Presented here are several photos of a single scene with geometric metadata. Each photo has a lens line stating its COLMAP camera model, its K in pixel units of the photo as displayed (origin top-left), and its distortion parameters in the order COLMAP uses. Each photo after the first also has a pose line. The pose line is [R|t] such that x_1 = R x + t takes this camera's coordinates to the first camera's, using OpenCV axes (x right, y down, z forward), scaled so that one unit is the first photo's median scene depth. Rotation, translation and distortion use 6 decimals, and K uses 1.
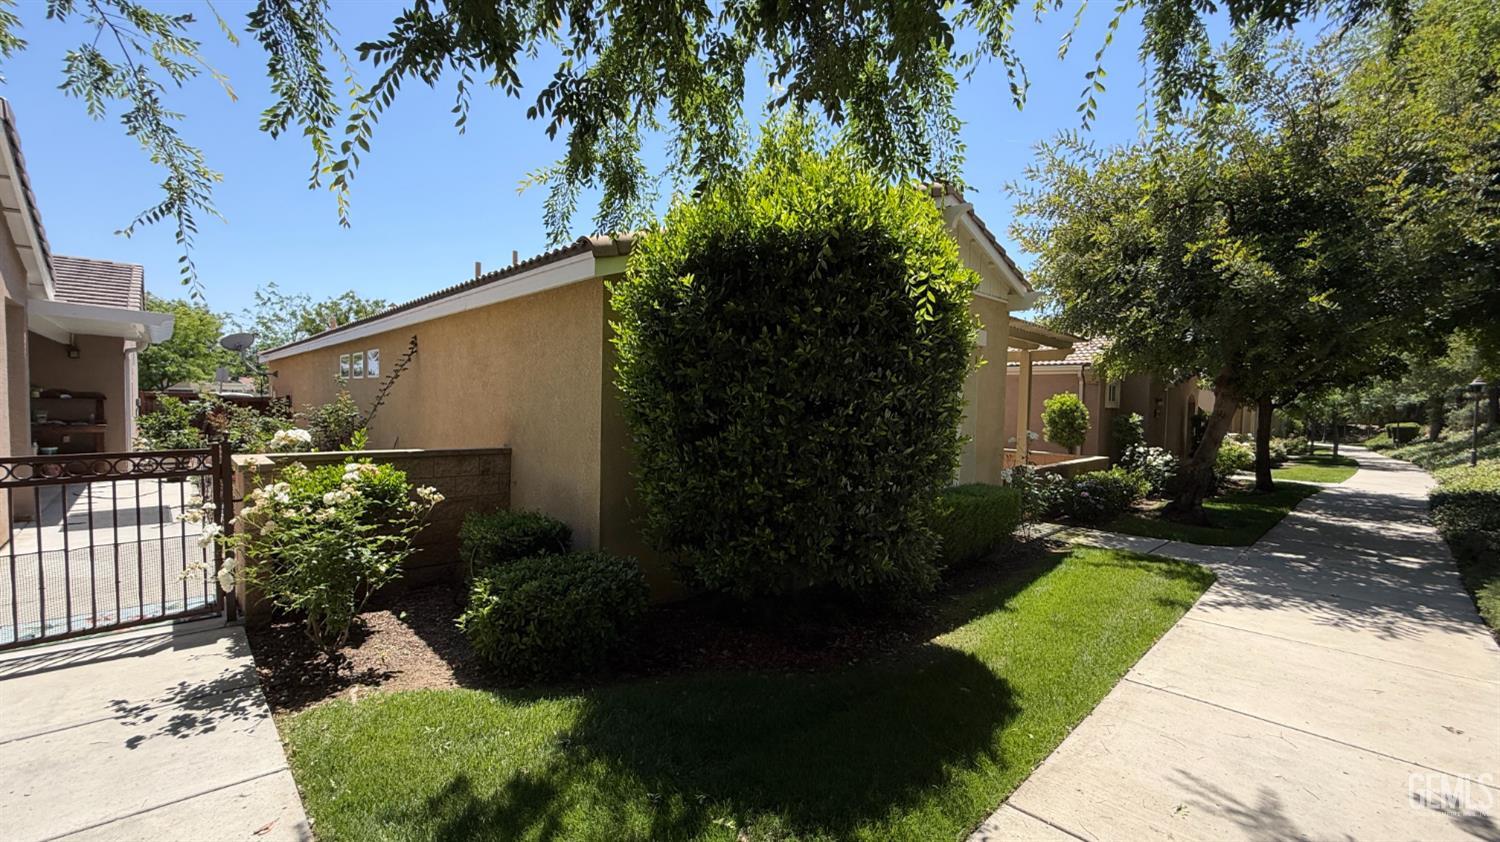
lens RADIAL K [[597.0, 0, 747.9], [0, 597.0, 425.0], [0, 0, 1]] dist [0.000837, -0.000251]
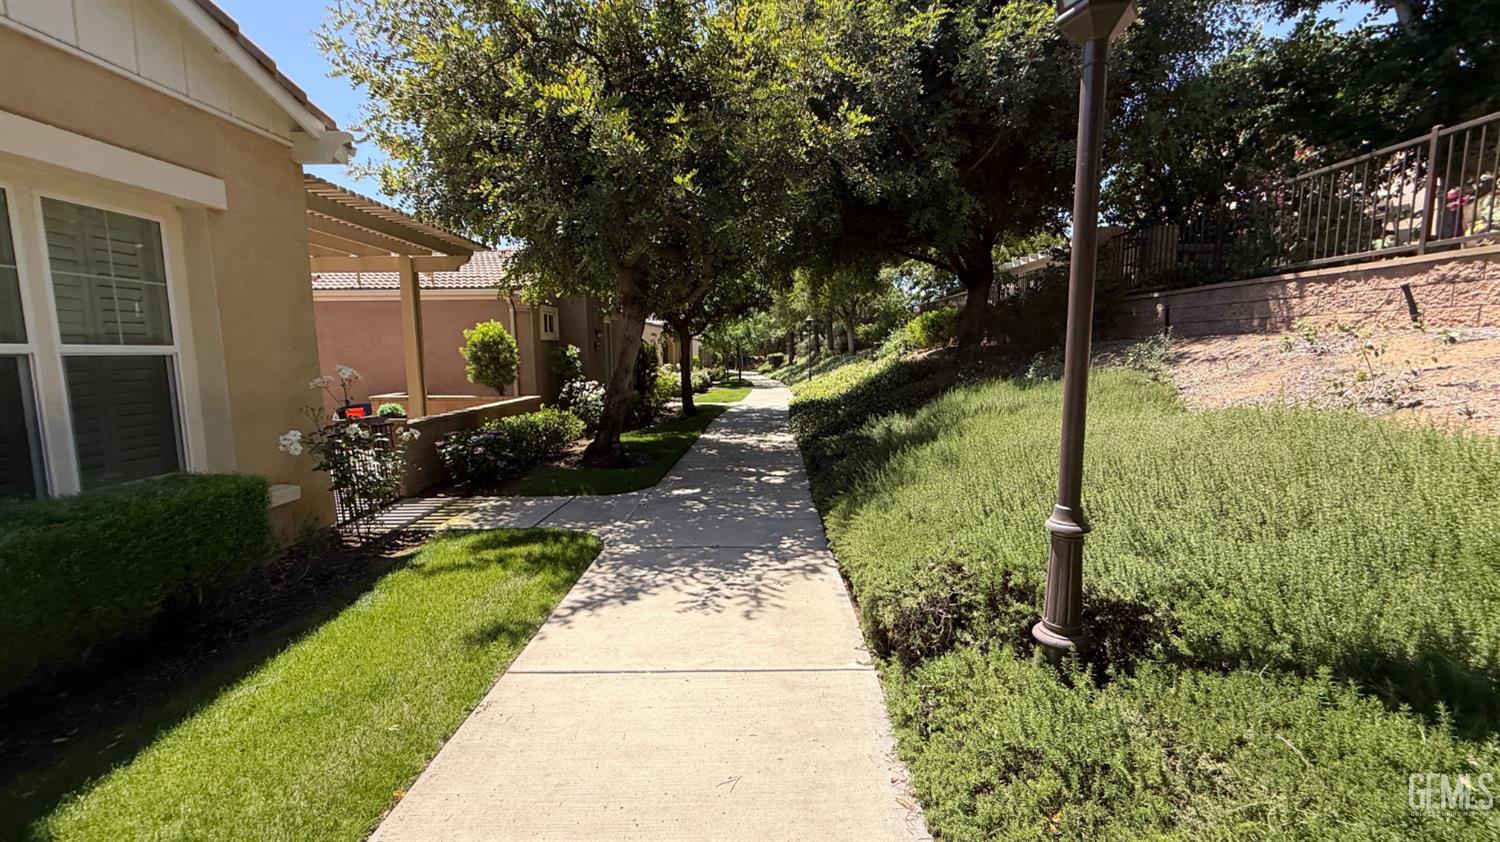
lens RADIAL K [[597.0, 0, 747.9], [0, 597.0, 425.0], [0, 0, 1]] dist [0.000837, -0.000251]
pose [[0.708066, -0.113721, 0.696929, 0.202228], [0.049725, 0.992527, 0.111436, 0.013796], [-0.704394, -0.044249, 0.708429, 0.172012]]
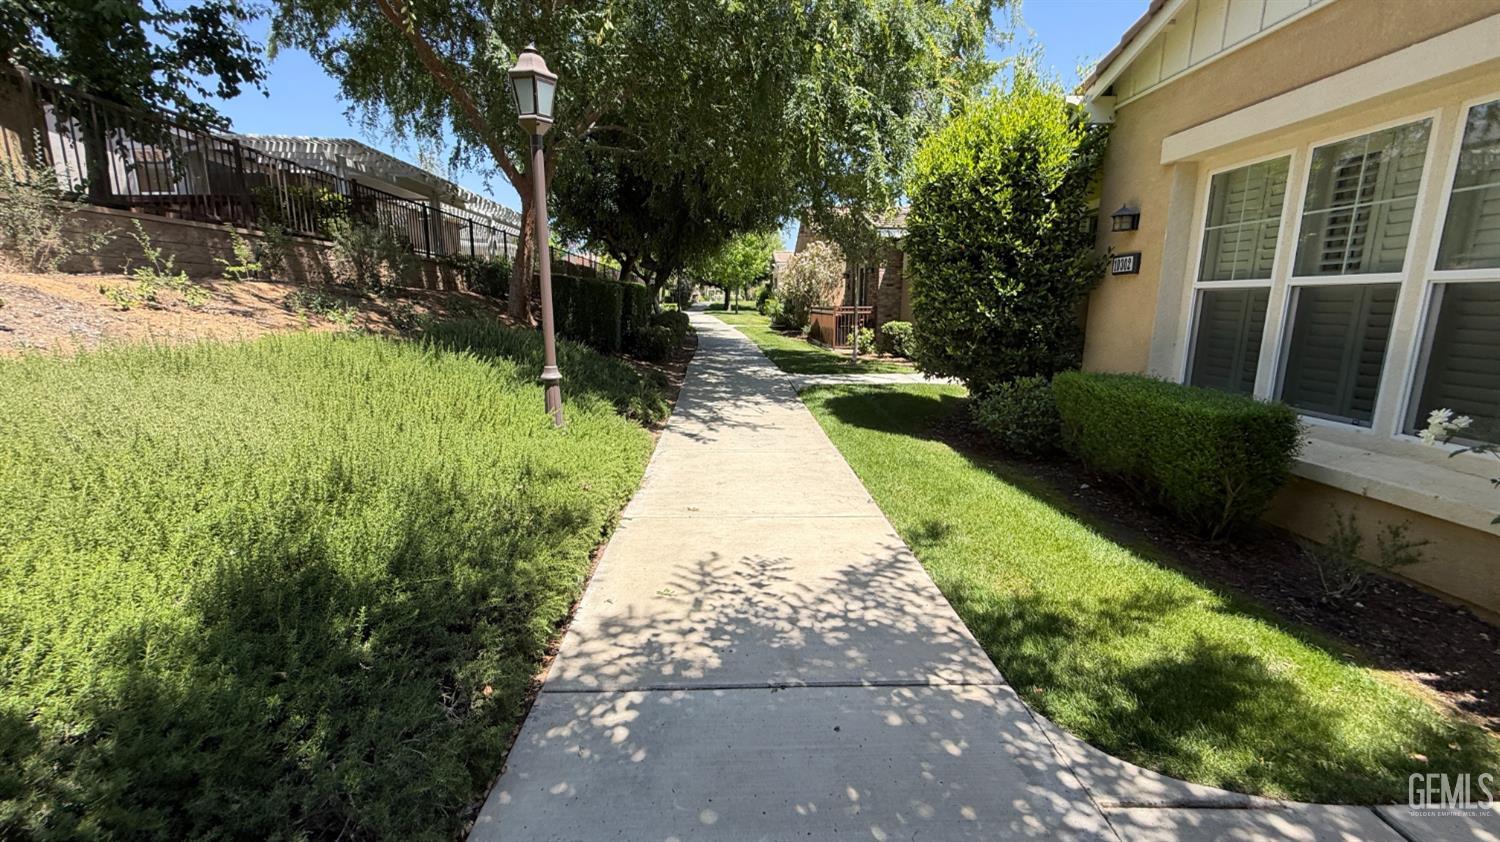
lens RADIAL K [[597.0, 0, 747.9], [0, 597.0, 425.0], [0, 0, 1]] dist [0.000837, -0.000251]
pose [[-0.676791, 0.121613, -0.726061, 0.552177], [-0.043349, 0.977966, 0.204214, 0.016652], [0.734898, 0.169685, -0.656606, 0.530269]]
